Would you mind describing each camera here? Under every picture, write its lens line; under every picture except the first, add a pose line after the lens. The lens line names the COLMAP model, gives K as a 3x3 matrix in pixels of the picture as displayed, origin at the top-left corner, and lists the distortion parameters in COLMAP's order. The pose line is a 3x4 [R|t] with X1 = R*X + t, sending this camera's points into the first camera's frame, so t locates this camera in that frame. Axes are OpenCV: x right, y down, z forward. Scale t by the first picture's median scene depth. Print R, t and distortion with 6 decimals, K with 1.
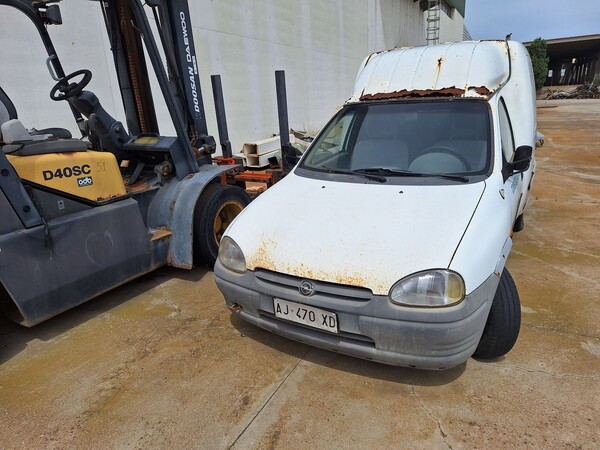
lens RADIAL K [[408.4, 0, 299.0], [0, 408.4, 237.9], [0, 0, 1]] dist [0.099024, -0.109220]
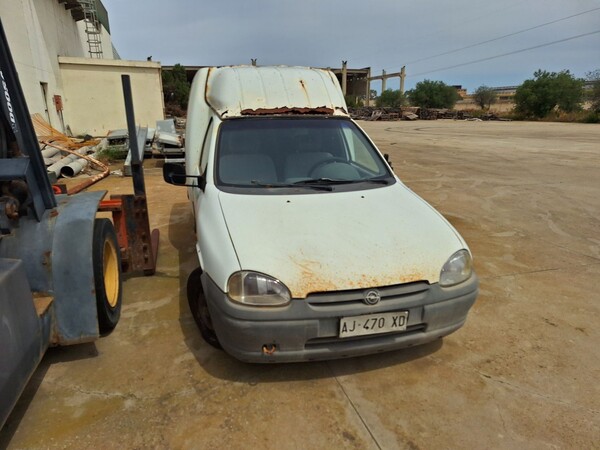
lens RADIAL K [[408.4, 0, 299.0], [0, 408.4, 237.9], [0, 0, 1]] dist [0.099024, -0.109220]
pose [[0.720722, -0.169301, 0.672233, -0.594686], [0.194371, 0.980174, 0.038464, -0.073080], [-0.665417, 0.102941, 0.739340, 0.278169]]
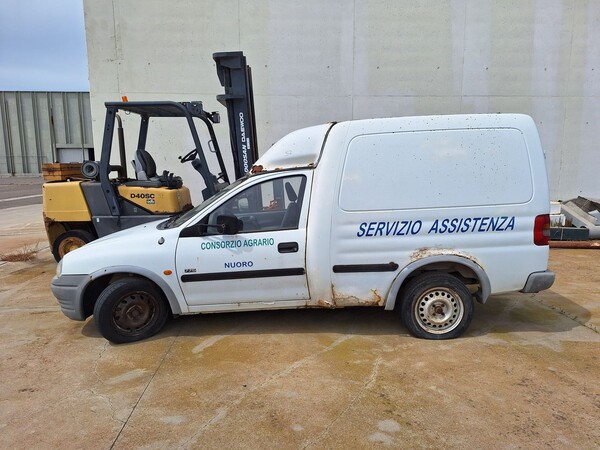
lens RADIAL K [[408.4, 0, 299.0], [0, 408.4, 237.9], [0, 0, 1]] dist [0.099024, -0.109220]
pose [[0.500144, 0.182717, -0.846446, 1.738498], [-0.286327, 0.957398, 0.037485, -0.270258], [0.817235, 0.223613, 0.531154, 0.596518]]
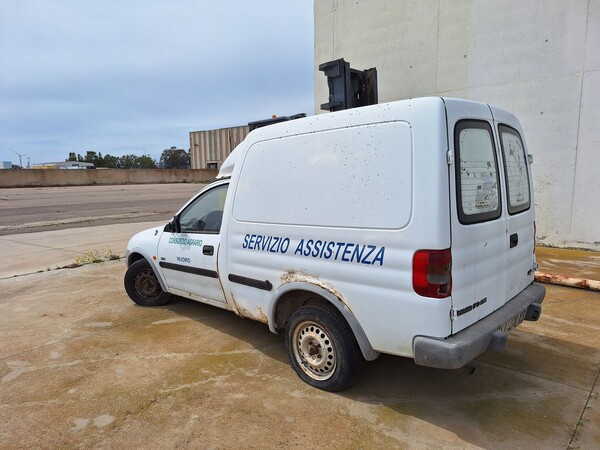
lens RADIAL K [[408.4, 0, 299.0], [0, 408.4, 237.9], [0, 0, 1]] dist [0.099024, -0.109220]
pose [[-0.259814, 0.191087, -0.946563, 1.858014], [-0.282700, 0.922229, 0.263770, -0.661912], [0.923351, 0.336124, -0.185588, 1.749975]]
